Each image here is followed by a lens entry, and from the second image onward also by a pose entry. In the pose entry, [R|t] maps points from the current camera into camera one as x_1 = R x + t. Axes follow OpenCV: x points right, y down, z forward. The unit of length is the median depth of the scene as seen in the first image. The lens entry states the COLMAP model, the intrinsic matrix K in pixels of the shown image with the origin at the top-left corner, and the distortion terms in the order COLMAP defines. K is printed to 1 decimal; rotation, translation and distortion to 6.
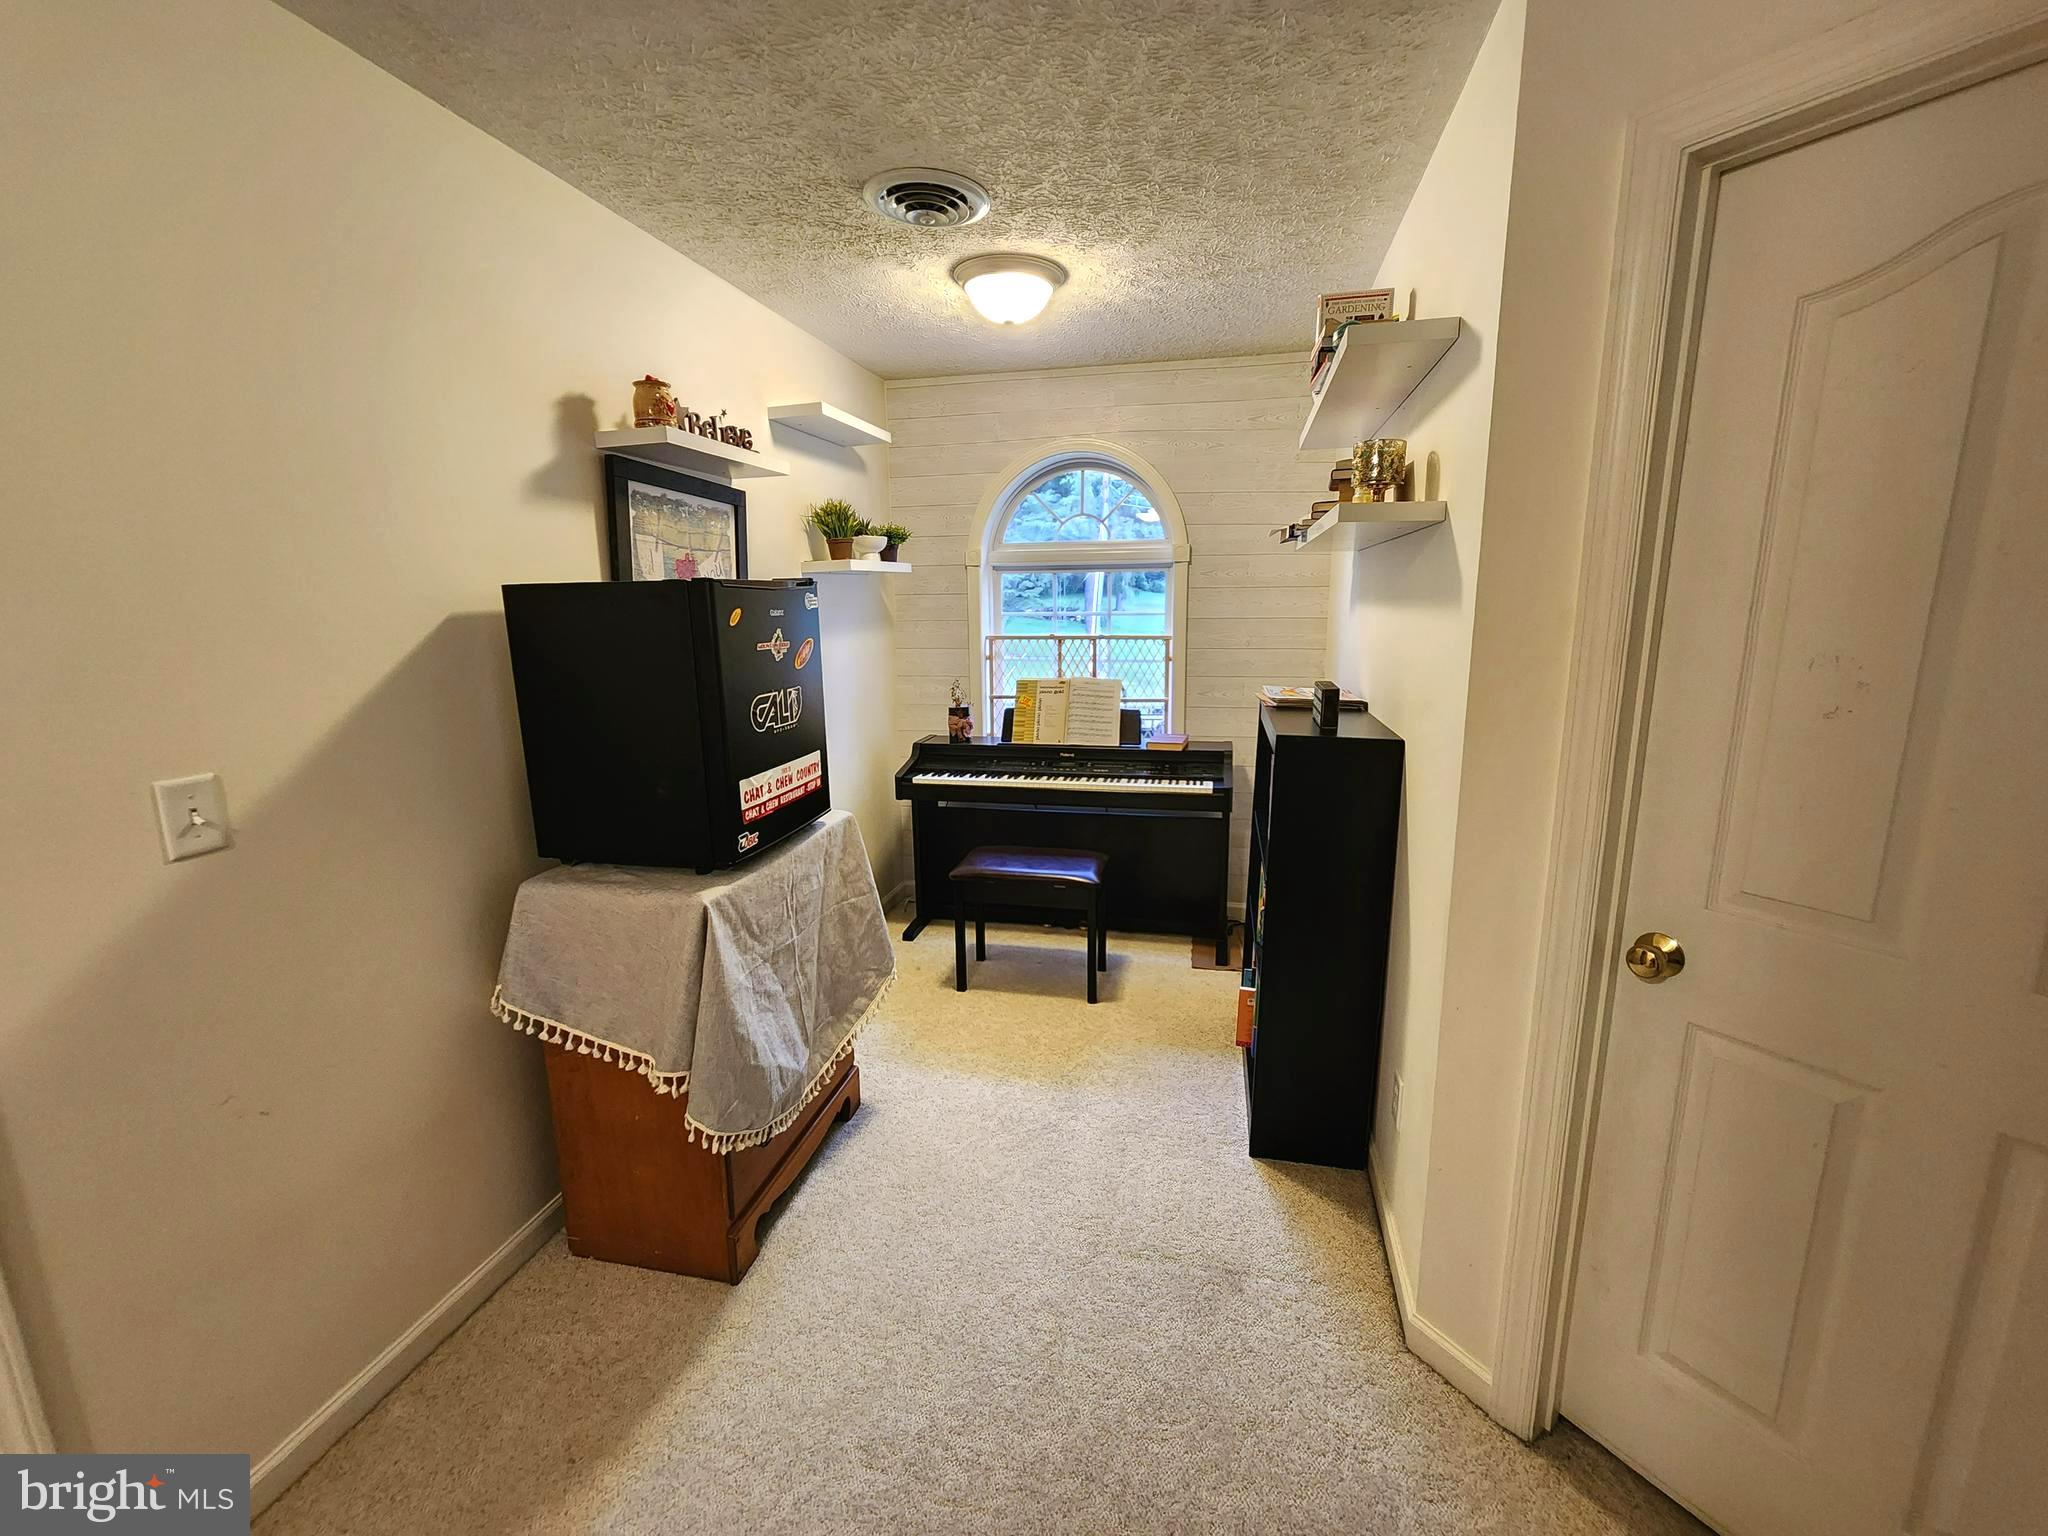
lens RADIAL K [[841.7, 0, 1033.5], [0, 841.7, 759.0], [0, 0, 1]] dist [0.002799, -0.001229]
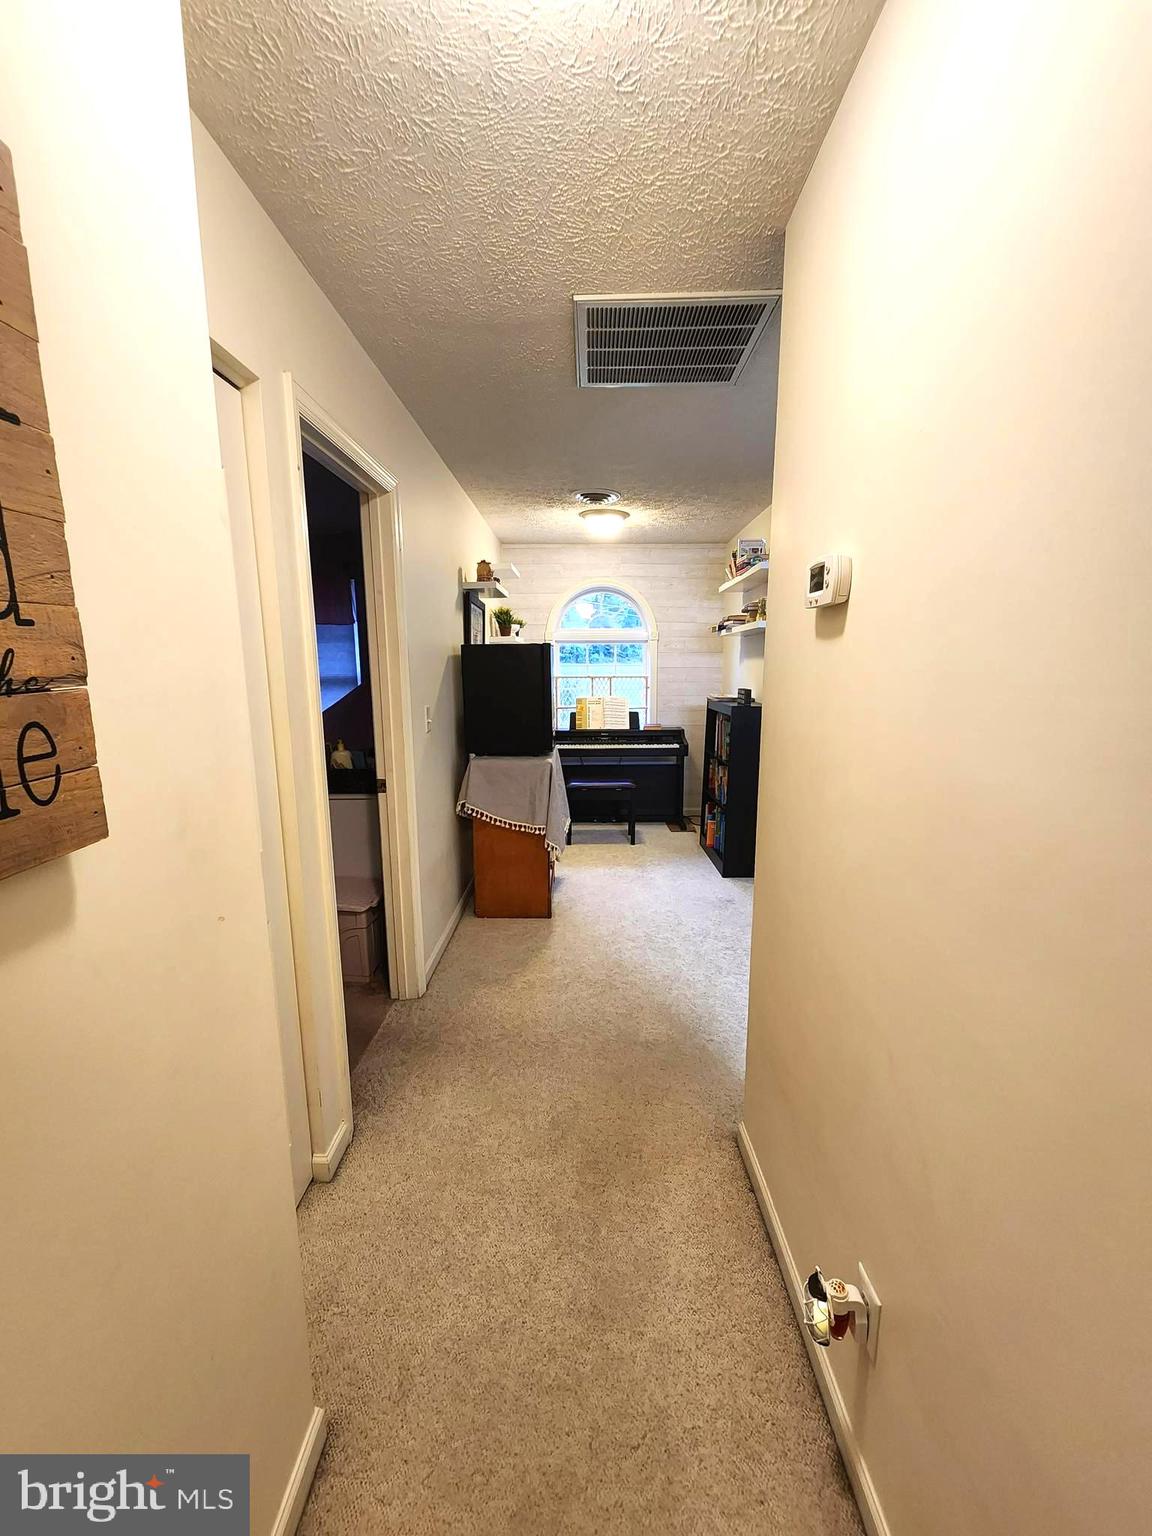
lens RADIAL K [[631.2, 0, 575.7], [0, 631.2, 776.4], [0, 0, 1]] dist [0.002799, -0.001229]
pose [[0.978789, -0.031627, 0.202414, -0.377907], [0.035193, 0.999282, -0.014045, 0.128992], [-0.201824, 0.020871, 0.979199, -0.524526]]
